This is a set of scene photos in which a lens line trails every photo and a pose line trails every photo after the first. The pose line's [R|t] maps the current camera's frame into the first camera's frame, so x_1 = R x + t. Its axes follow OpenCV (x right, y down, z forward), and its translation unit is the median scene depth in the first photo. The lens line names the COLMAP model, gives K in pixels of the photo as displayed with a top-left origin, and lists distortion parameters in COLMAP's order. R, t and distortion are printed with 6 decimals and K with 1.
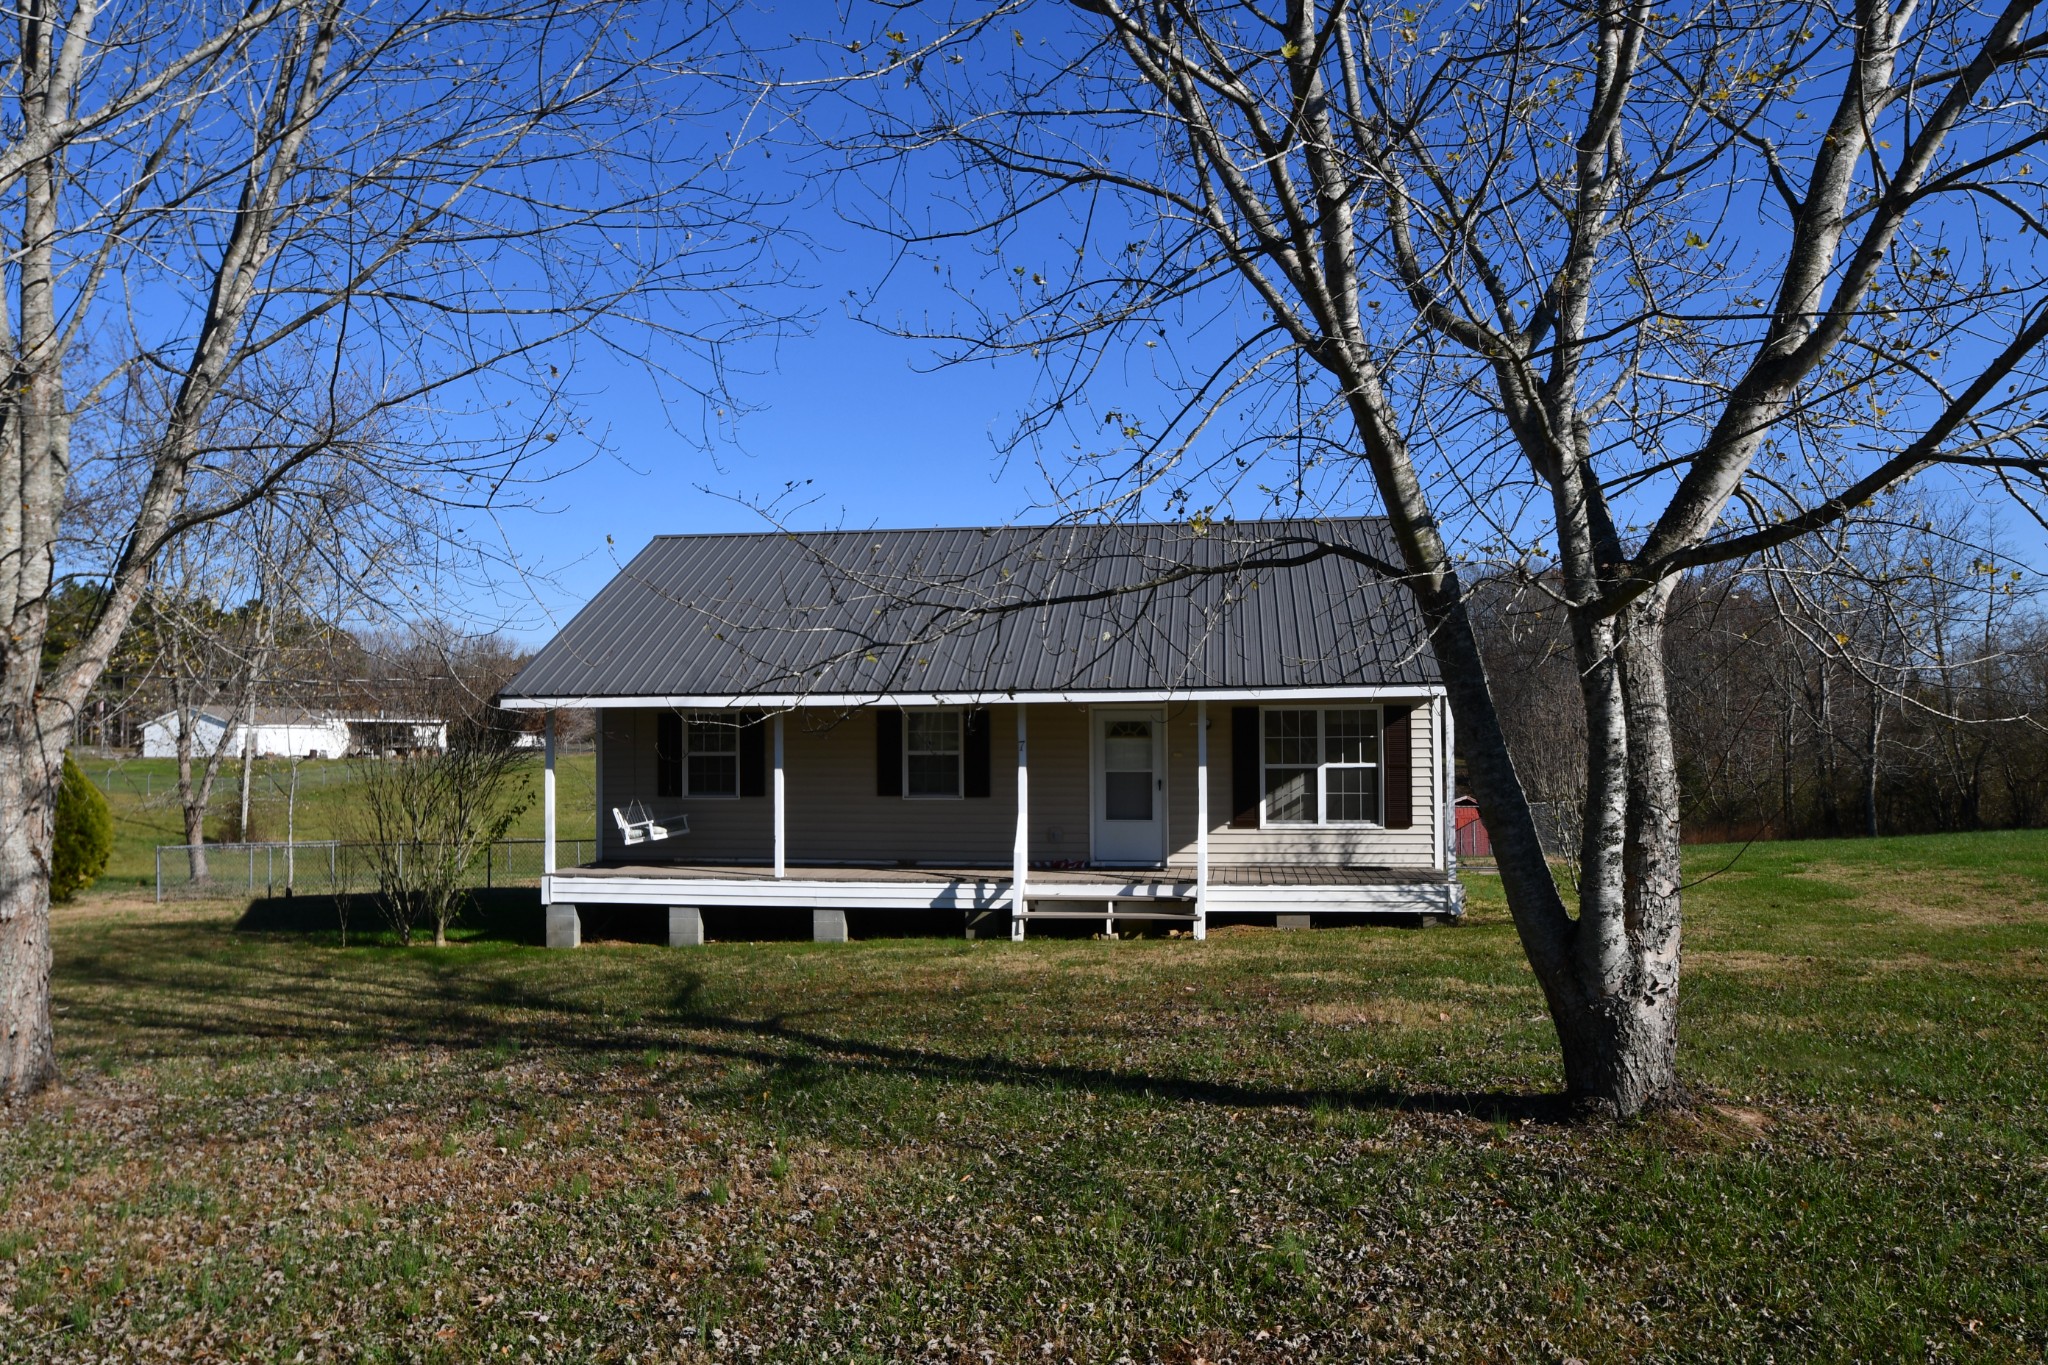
lens RADIAL K [[1449.4, 0, 1008.0], [0, 1449.4, 682.9], [0, 0, 1]] dist [-0.047648, 0.004039]
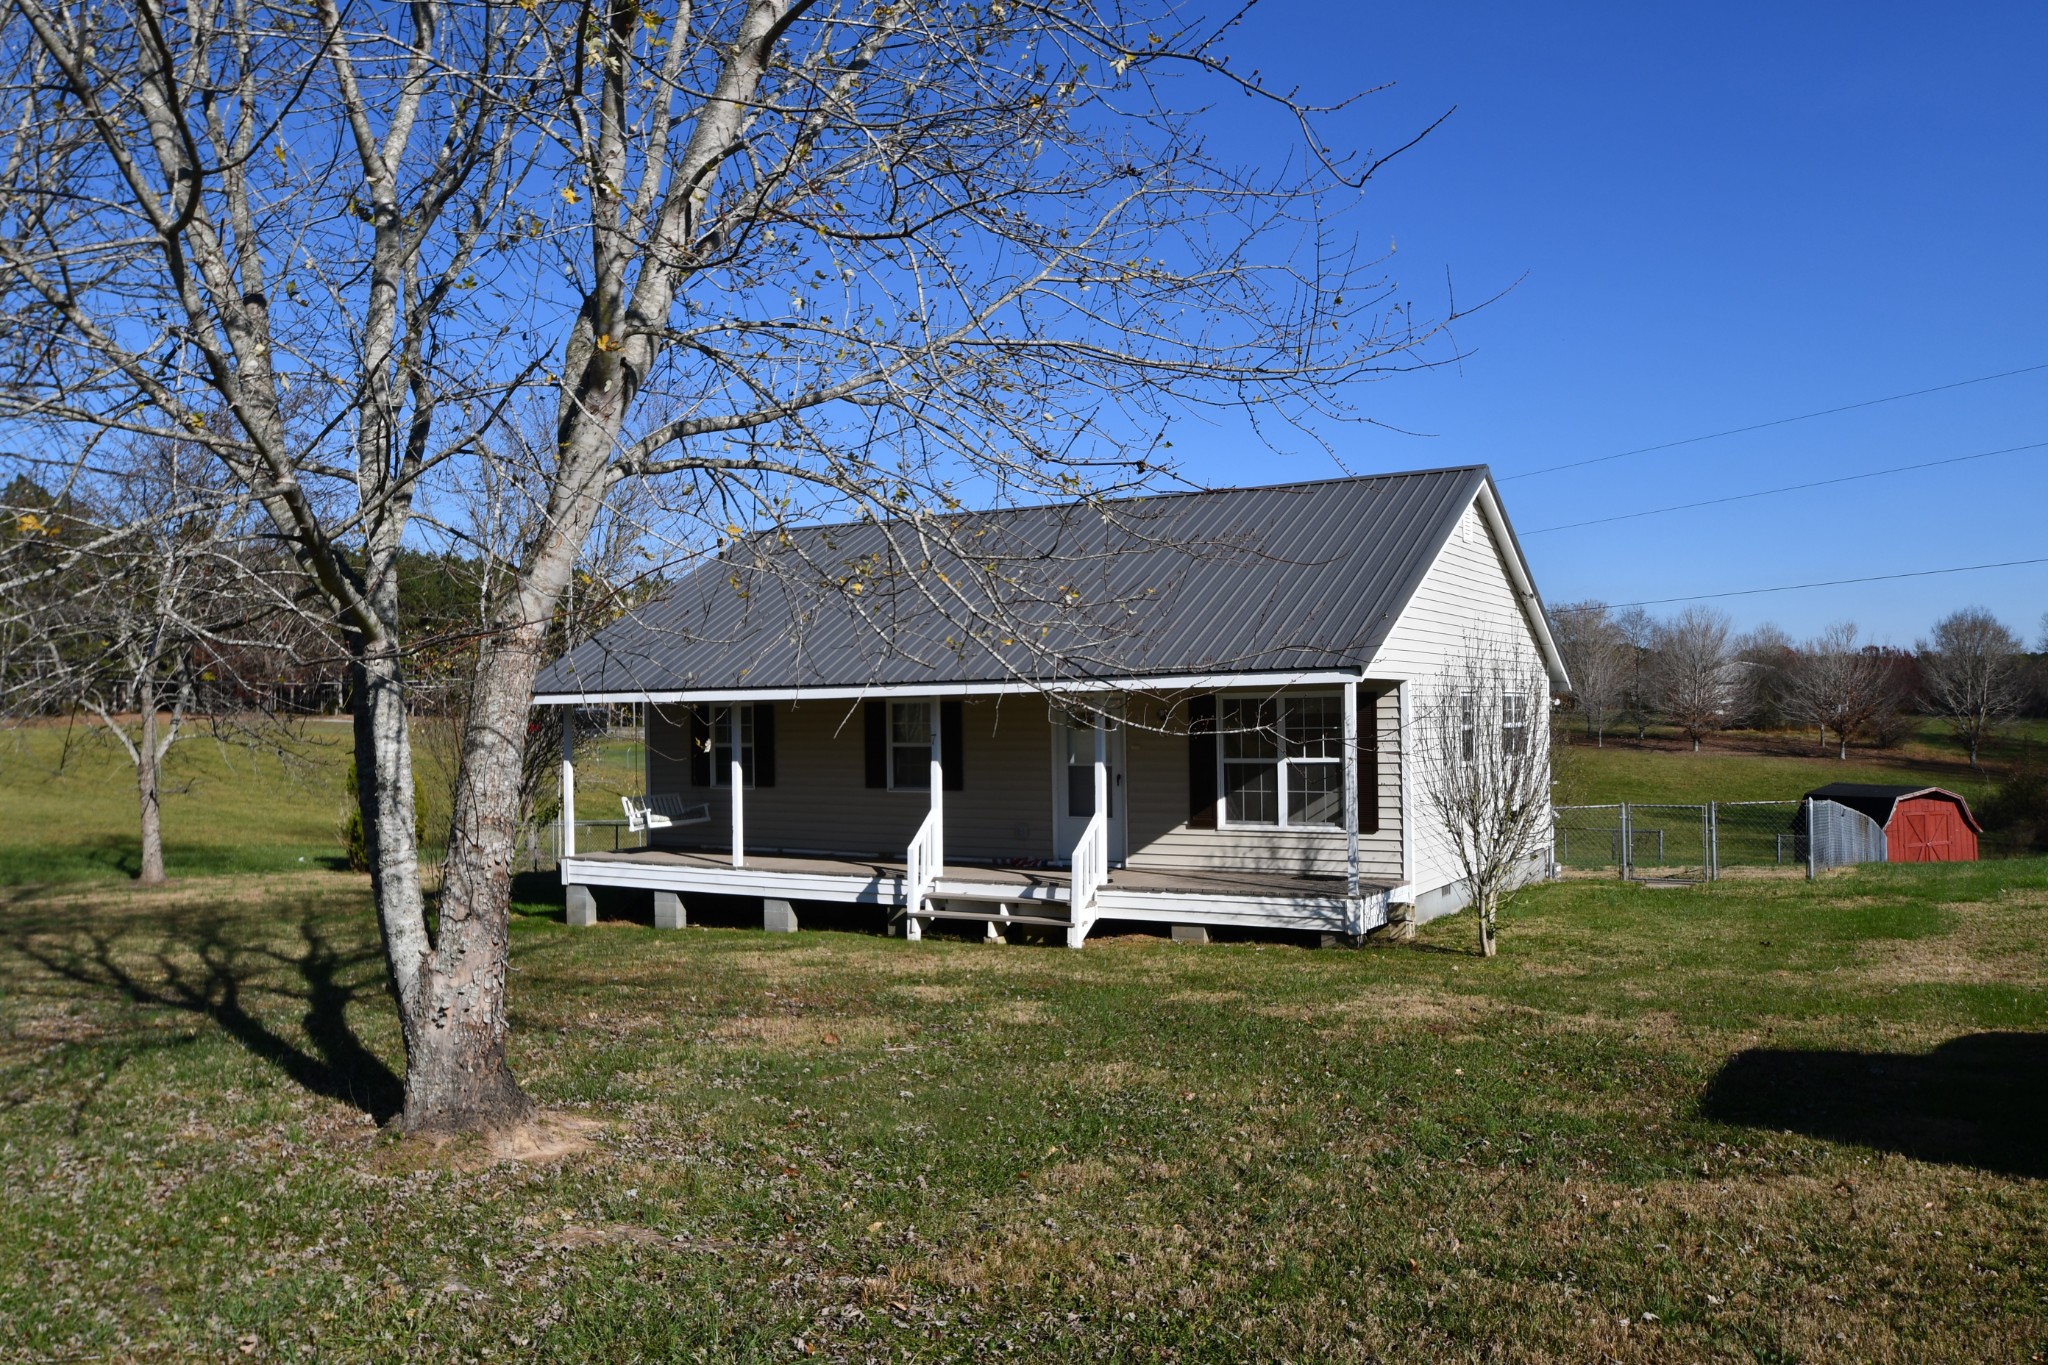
lens RADIAL K [[1541.1, 0, 998.2], [0, 1541.1, 684.6], [0, 0, 1]] dist [-0.050244, 0.007867]
pose [[0.923701, -0.013930, -0.382861, 0.428243], [0.021255, 0.999663, 0.014907, -0.007324], [0.382524, -0.021907, 0.923686, 0.061925]]
